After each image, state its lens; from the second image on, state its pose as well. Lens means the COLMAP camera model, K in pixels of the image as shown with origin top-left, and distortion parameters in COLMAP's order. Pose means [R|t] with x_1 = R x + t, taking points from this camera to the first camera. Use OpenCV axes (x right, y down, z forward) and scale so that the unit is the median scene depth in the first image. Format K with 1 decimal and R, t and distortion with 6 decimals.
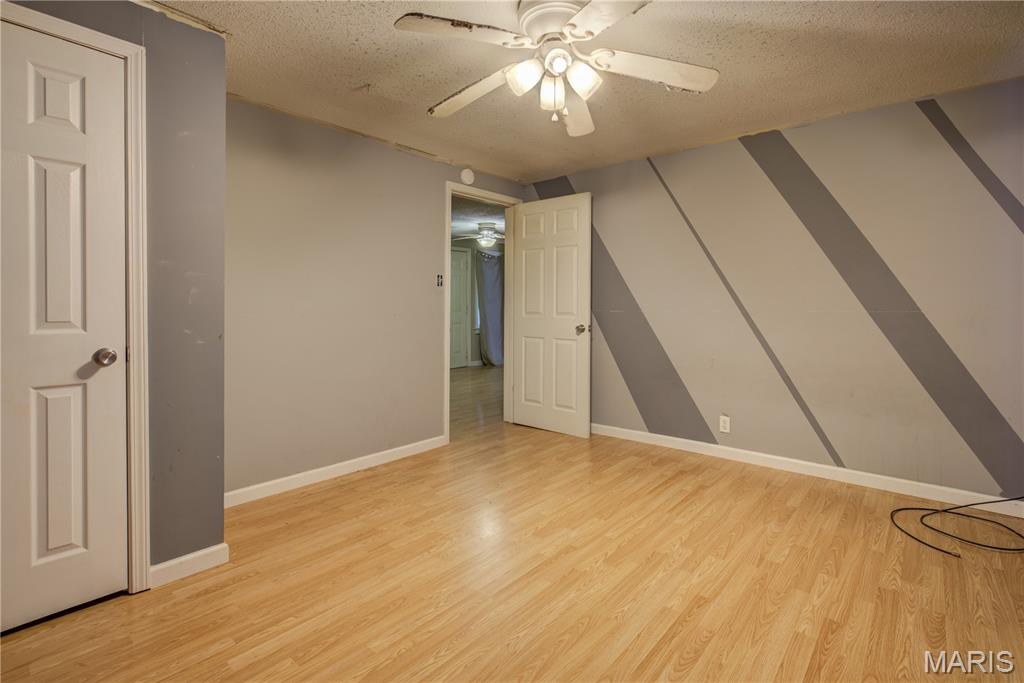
lens RADIAL K [[482.0, 0, 512.7], [0, 482.0, 319.7], [0, 0, 1]] dist [0.000267, 0.000125]
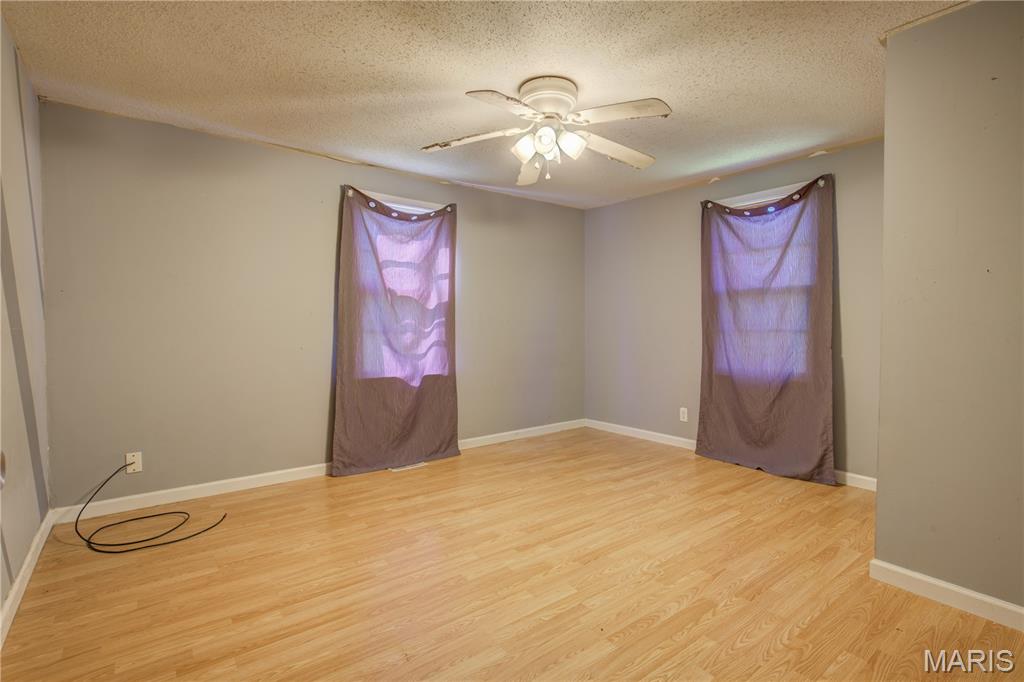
lens RADIAL K [[482.0, 0, 512.7], [0, 482.0, 319.2], [0, 0, 1]] dist [0.000267, 0.000125]
pose [[-0.980419, 0.001164, 0.196918, -0.070552], [0.004445, 0.999859, 0.016223, -0.043761], [-0.196871, 0.016781, -0.980286, 2.060950]]
